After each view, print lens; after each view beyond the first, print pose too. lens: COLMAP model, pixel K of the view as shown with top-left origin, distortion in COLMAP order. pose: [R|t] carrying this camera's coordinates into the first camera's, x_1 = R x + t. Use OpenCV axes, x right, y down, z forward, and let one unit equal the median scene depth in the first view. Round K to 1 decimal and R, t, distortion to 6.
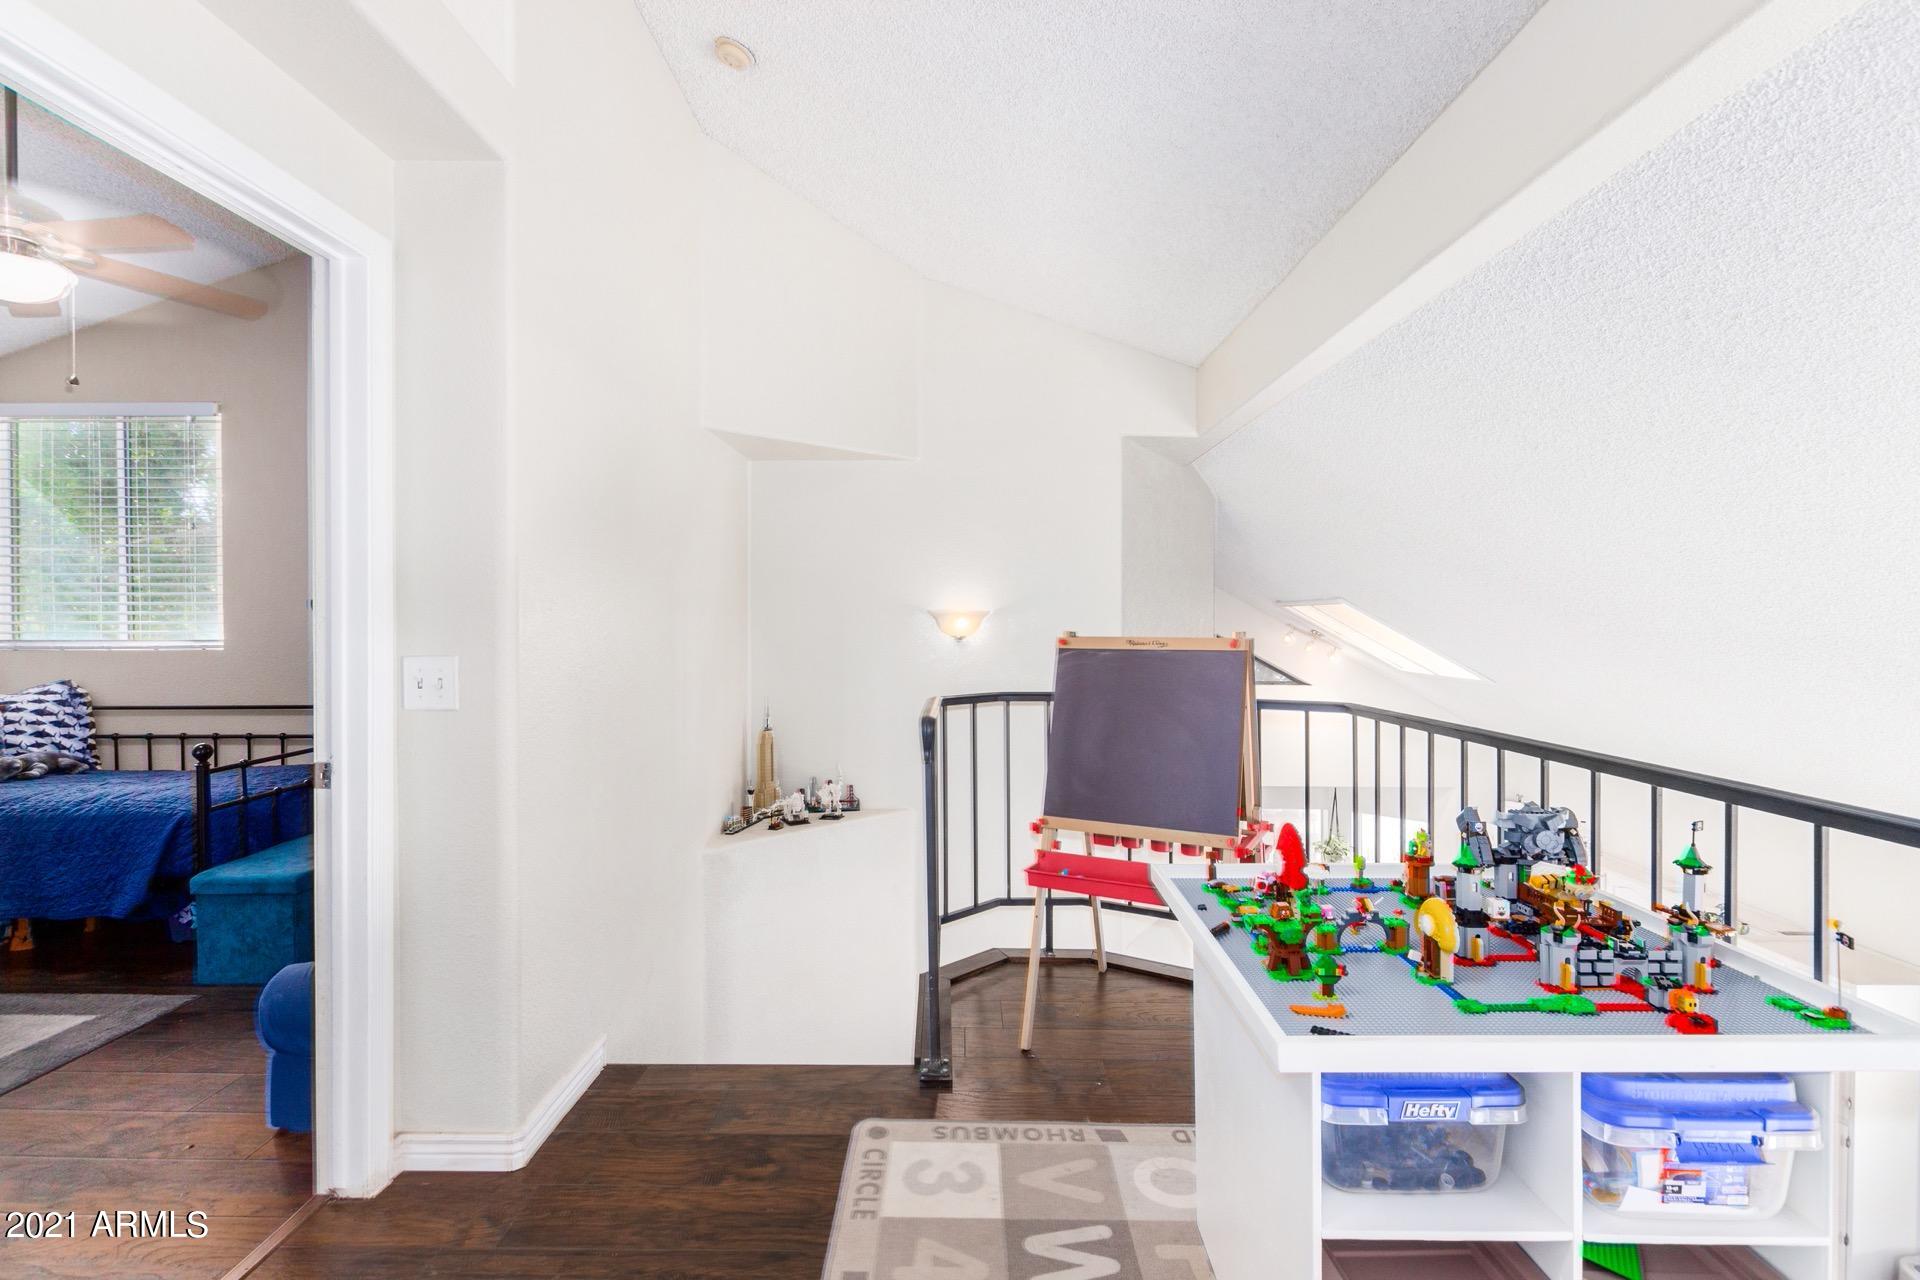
lens RADIAL K [[883.0, 0, 953.3], [0, 883.0, 627.1], [0, 0, 1]] dist [0.006164, -0.002768]
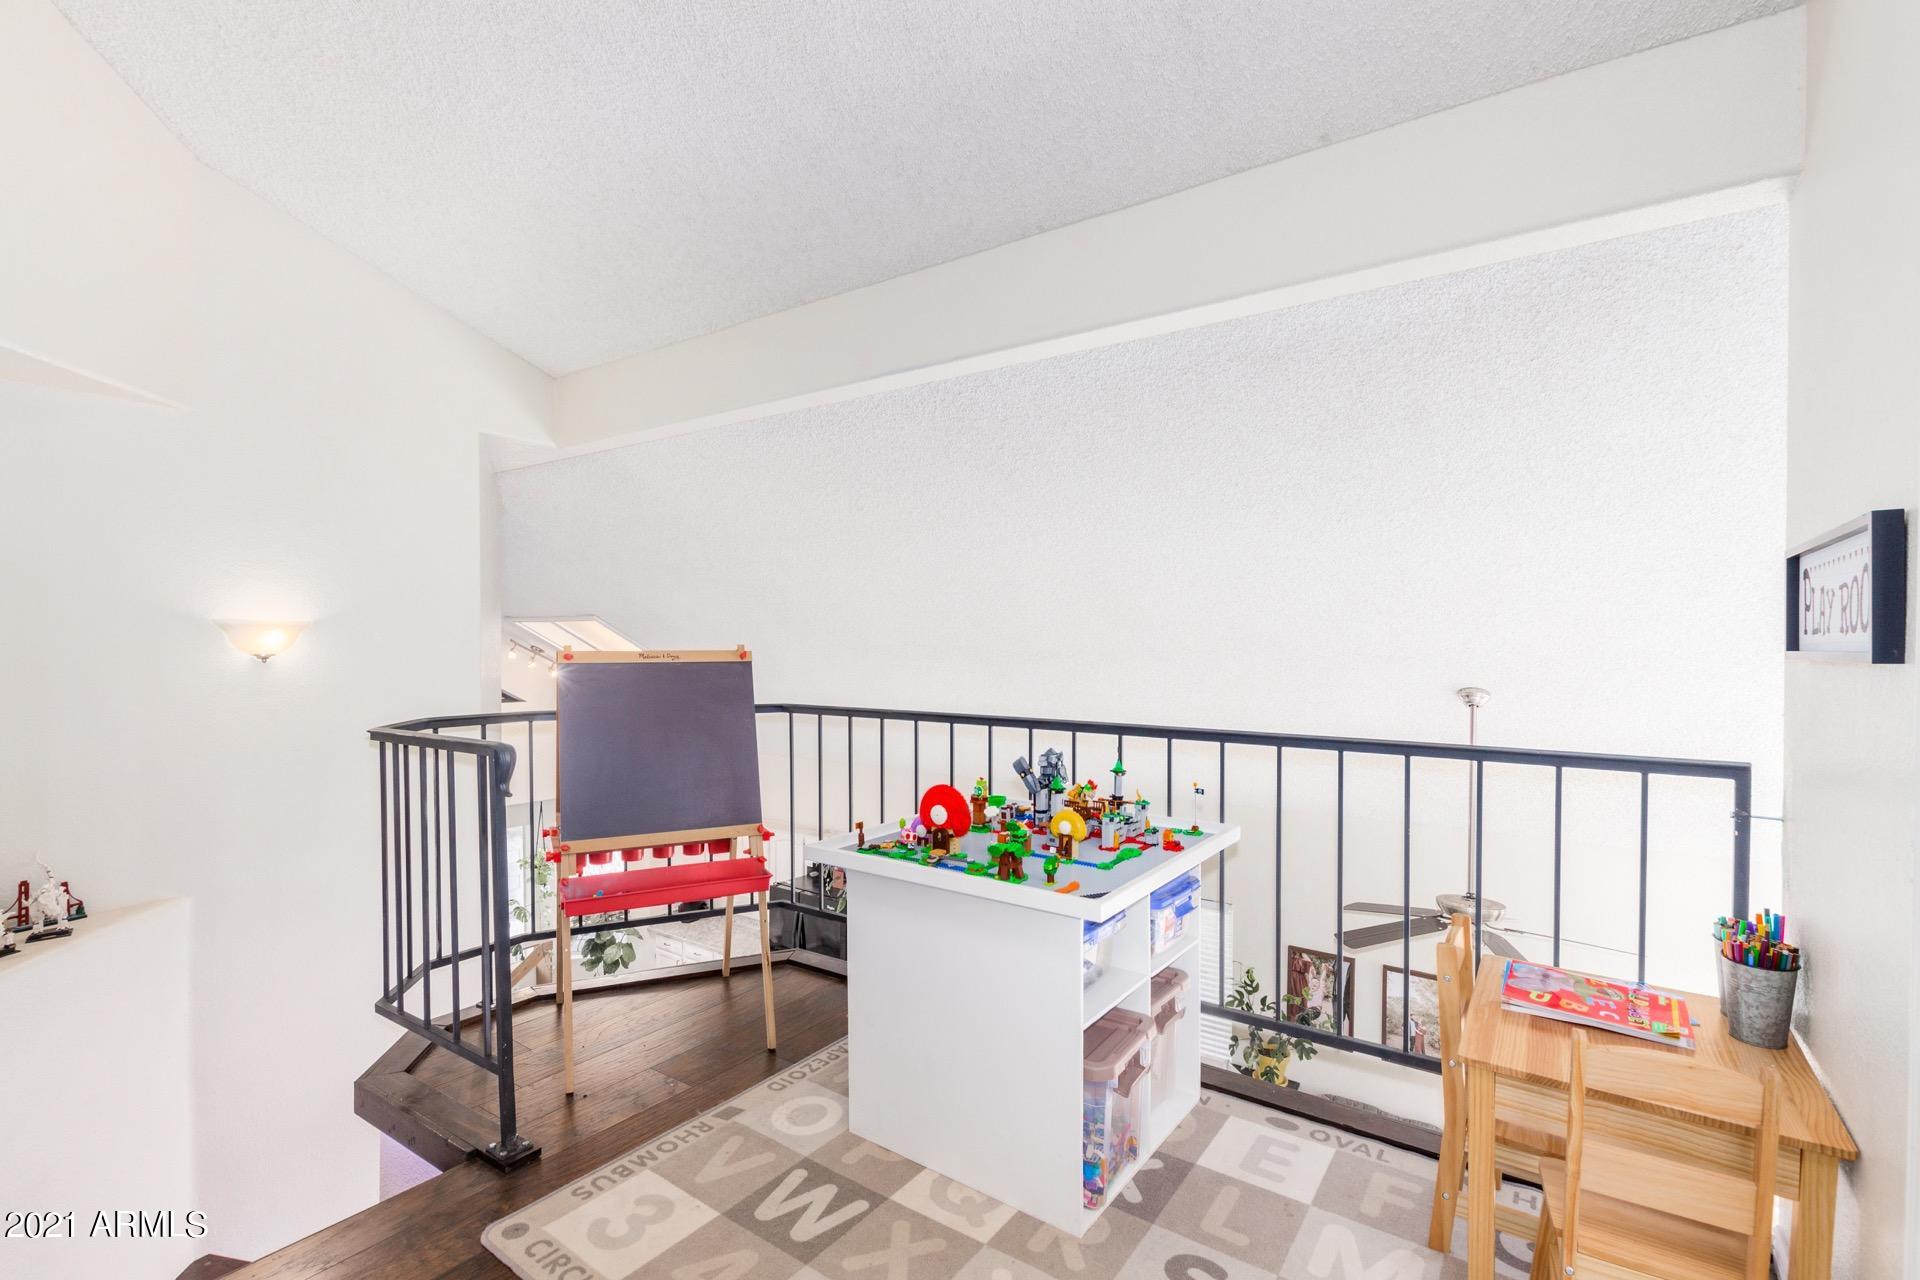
lens RADIAL K [[883.0, 0, 932.4], [0, 883.0, 652.6], [0, 0, 1]] dist [0.006164, -0.002768]
pose [[0.573998, -0.009578, 0.818801, -0.553935], [0.002453, 0.999947, 0.009977, 0.005142], [-0.818853, -0.003718, 0.573991, 0.182112]]
